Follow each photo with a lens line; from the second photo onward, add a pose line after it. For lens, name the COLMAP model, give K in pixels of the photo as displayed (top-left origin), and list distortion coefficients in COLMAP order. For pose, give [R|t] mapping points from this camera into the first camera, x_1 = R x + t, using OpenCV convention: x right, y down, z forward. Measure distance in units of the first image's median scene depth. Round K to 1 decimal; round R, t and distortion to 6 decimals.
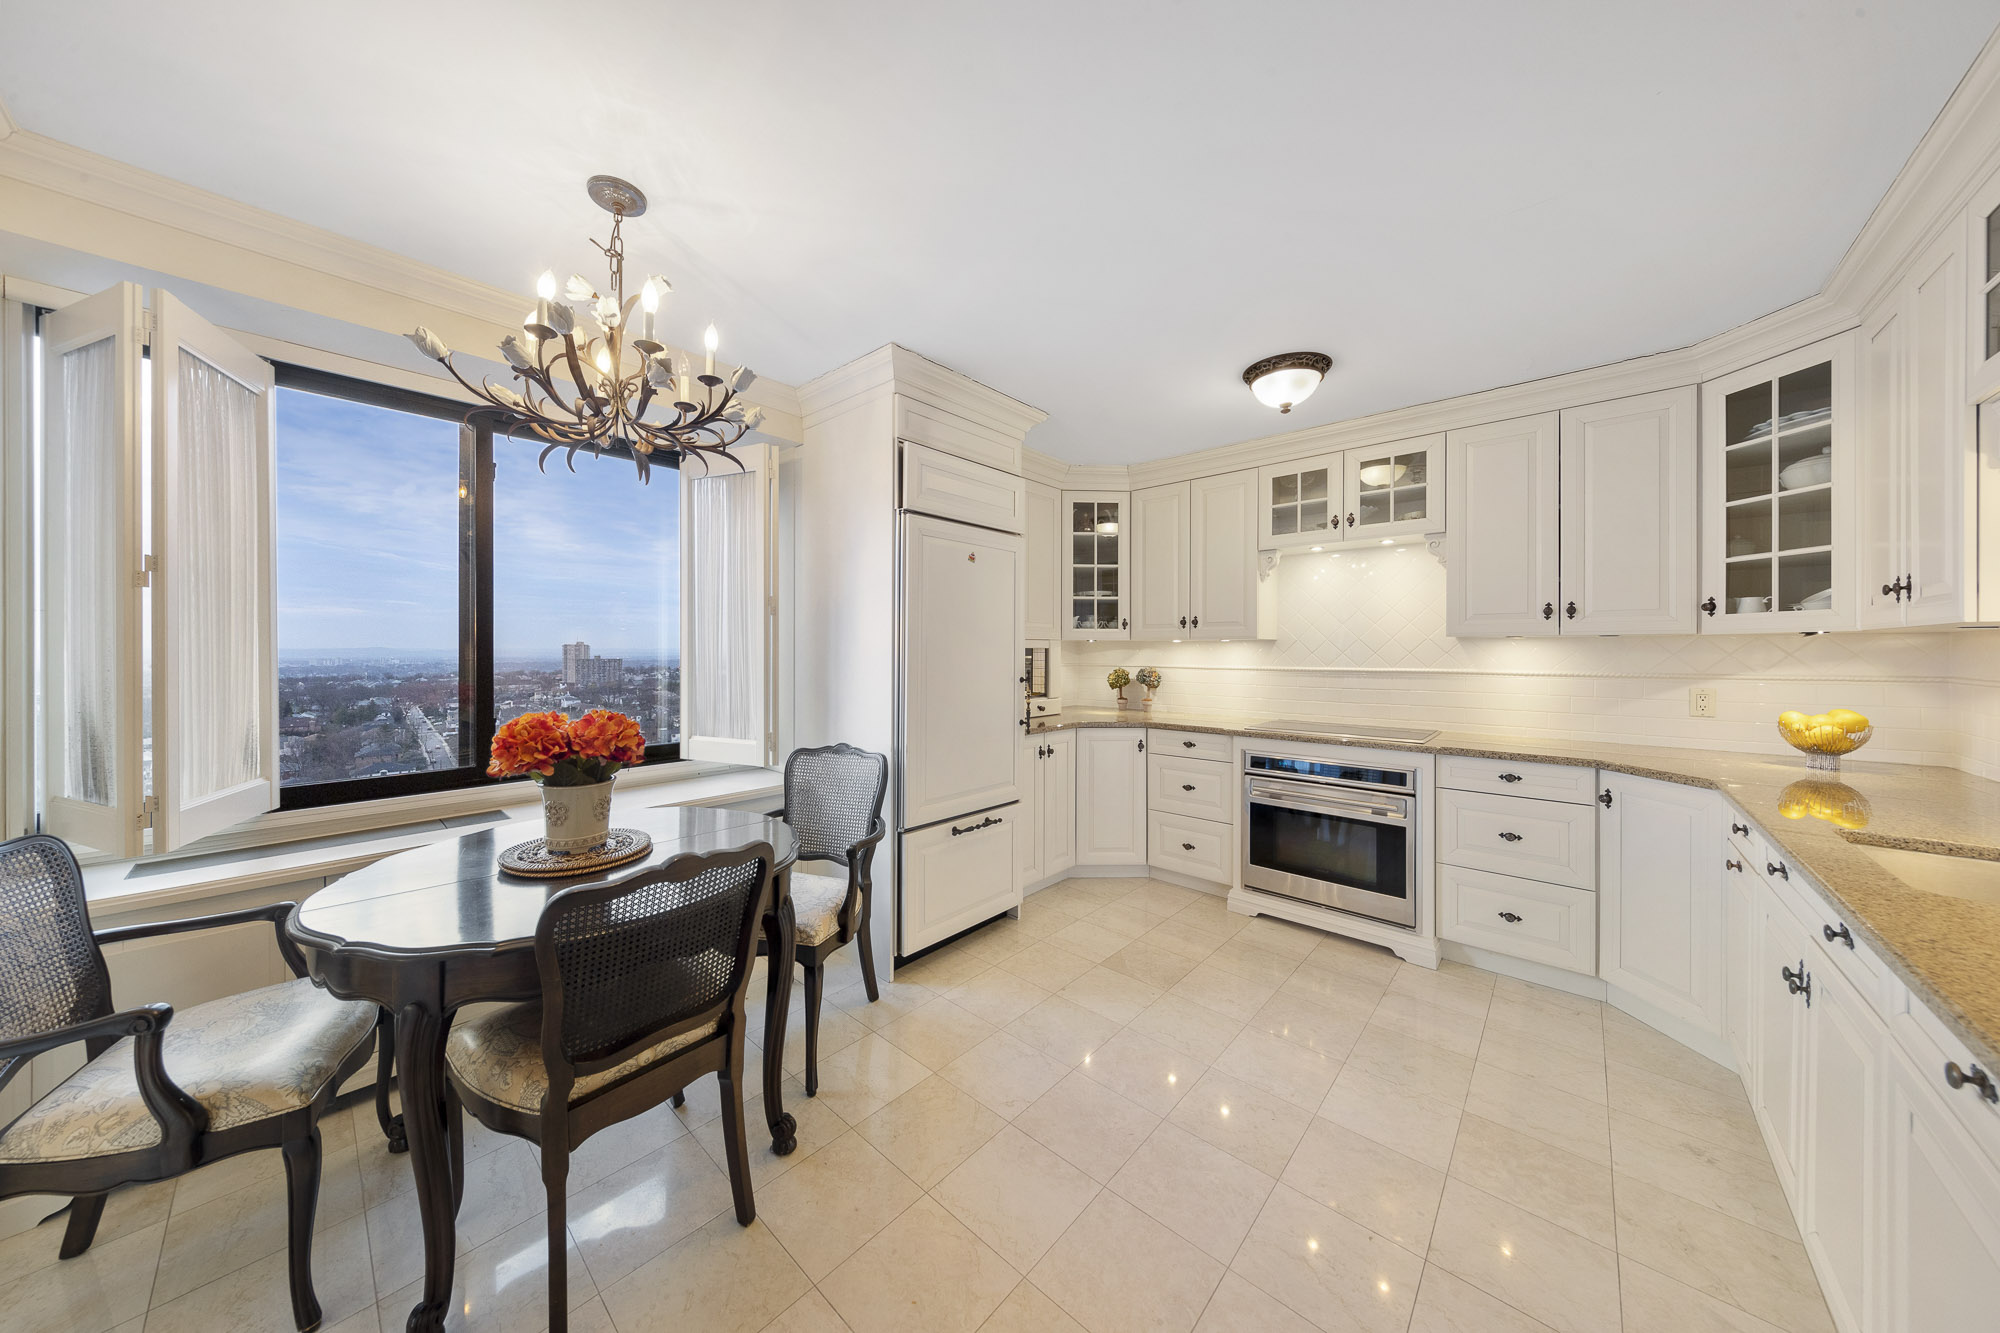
lens RADIAL K [[625.5, 0, 995.4], [0, 625.5, 652.7], [0, 0, 1]] dist [0.000011, -0.000021]
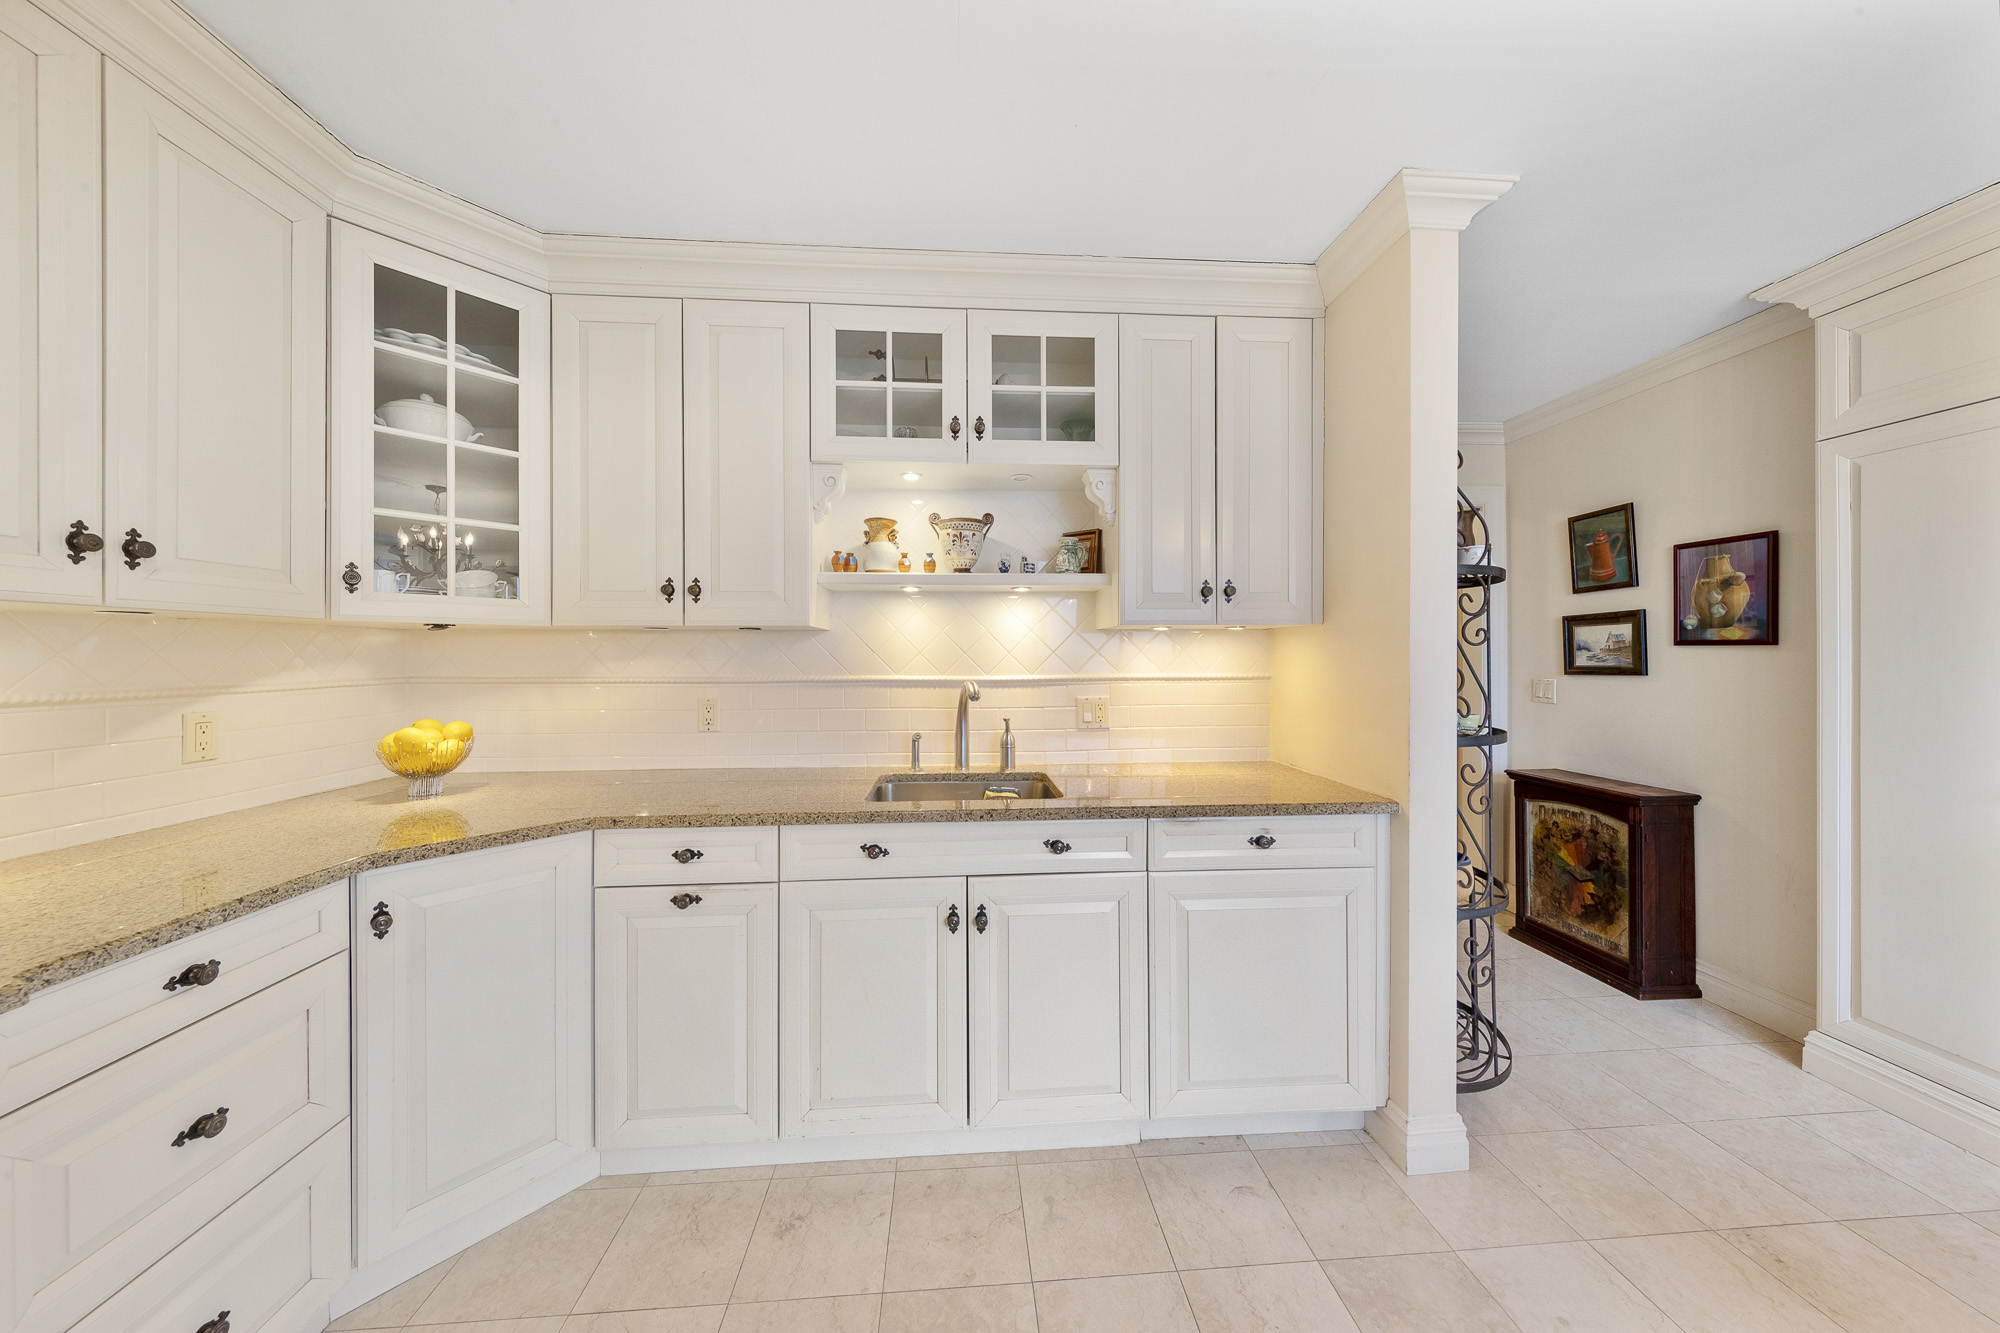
lens RADIAL K [[655.0, 0, 1003.0], [0, 655.0, 649.7], [0, 0, 1]] dist [0.001235, 0.000062]
pose [[-0.726665, 0.002229, 0.686988, 0.147123], [0.000877, 0.999997, -0.002317, 0.001639], [-0.686991, -0.001081, -0.726665, 0.762699]]
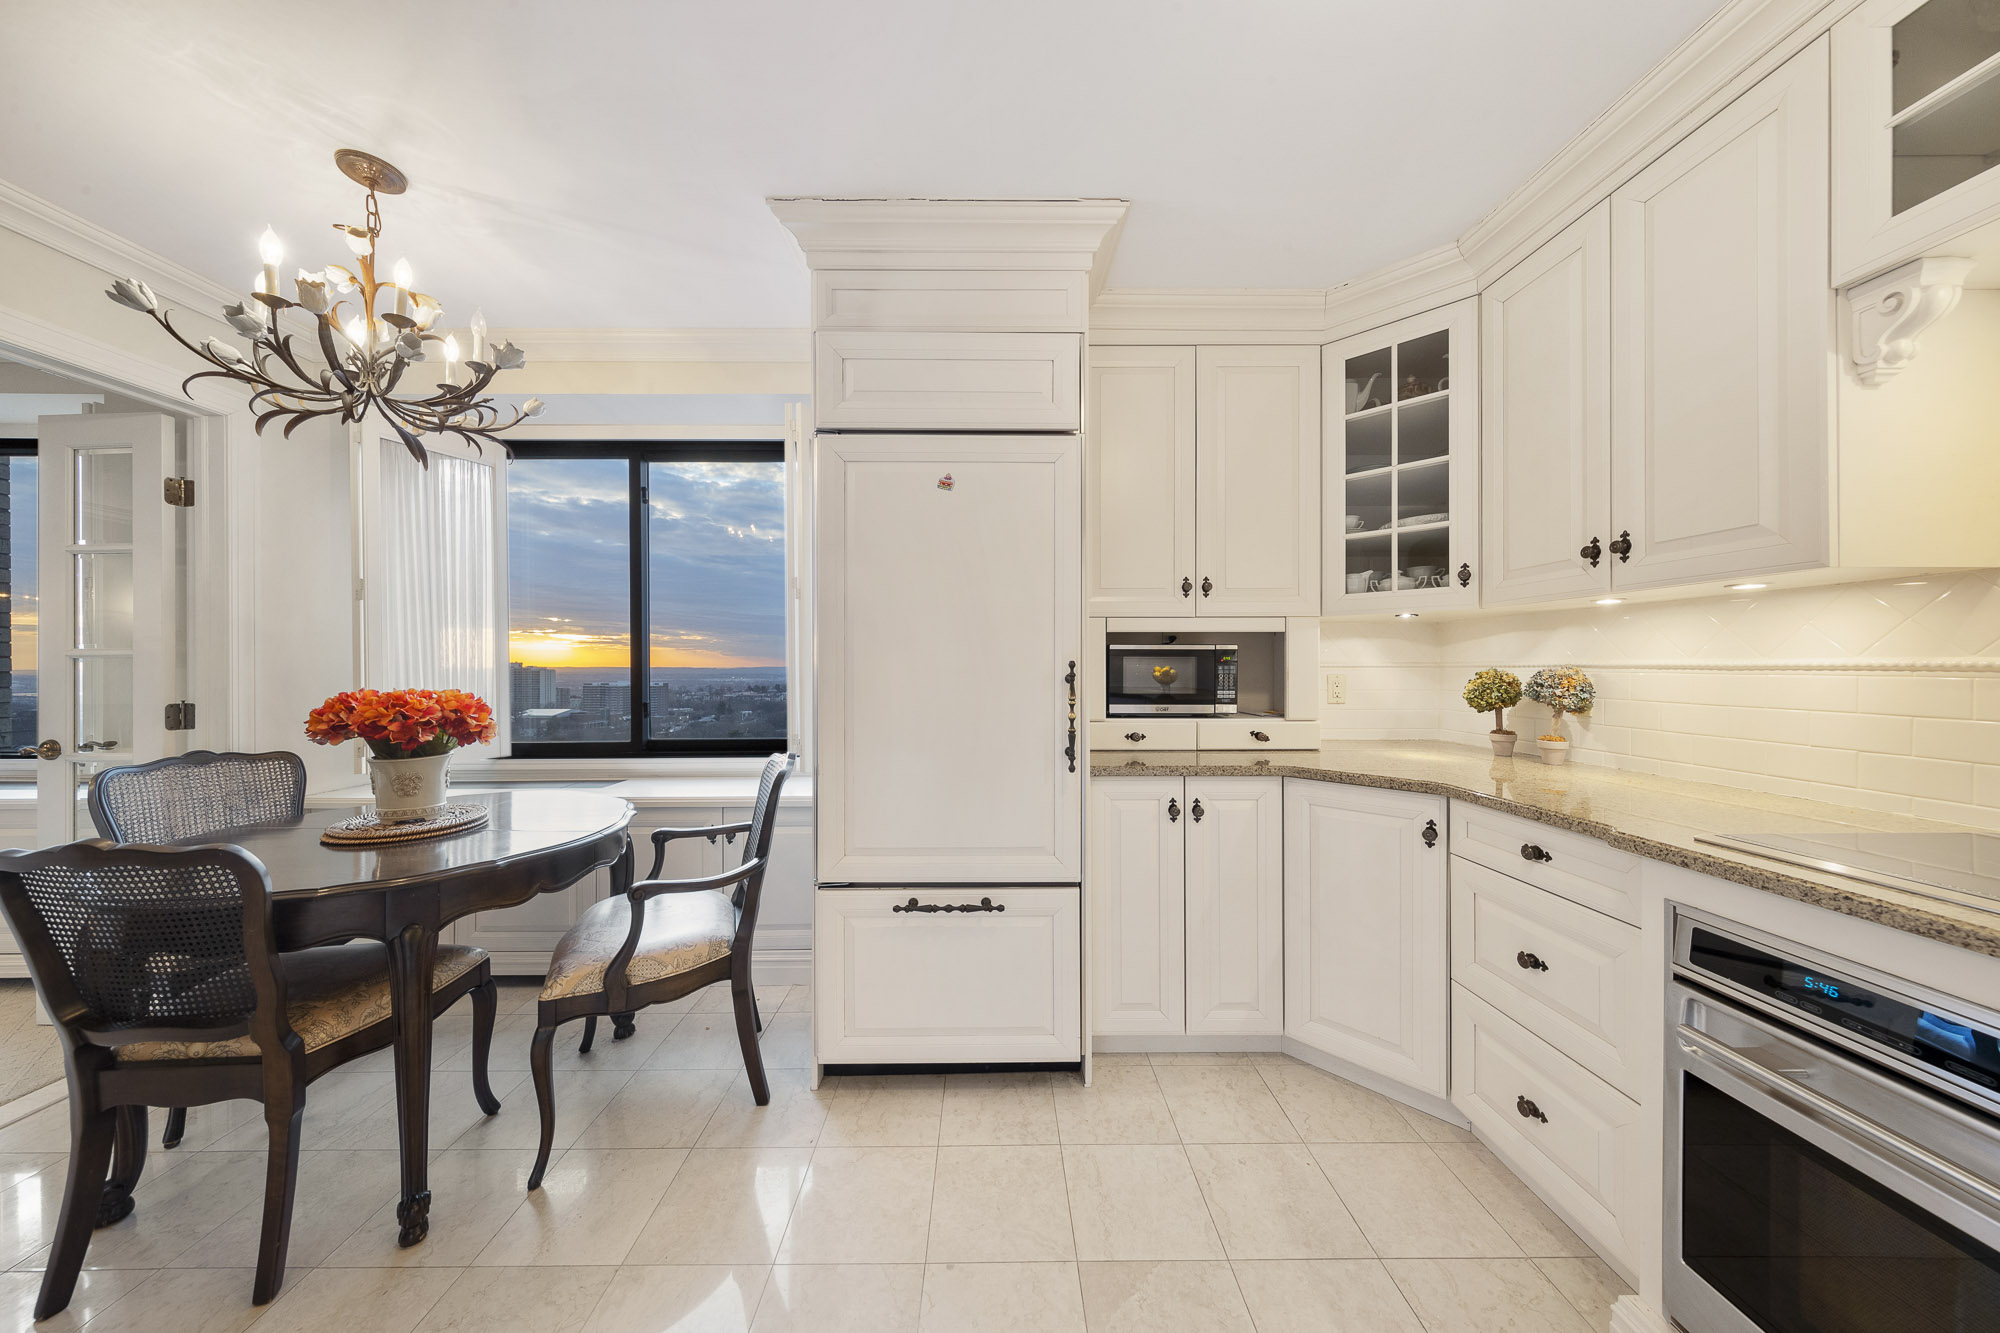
lens RADIAL K [[633.6, 0, 999.3], [0, 633.6, 669.4], [0, 0, 1]] dist [0.001084, -0.000172]
pose [[0.680650, 0.000409, -0.732609, 0.407081], [0.001753, 0.999996, 0.002187, 0.031139], [0.732607, -0.002773, 0.680647, 0.519617]]
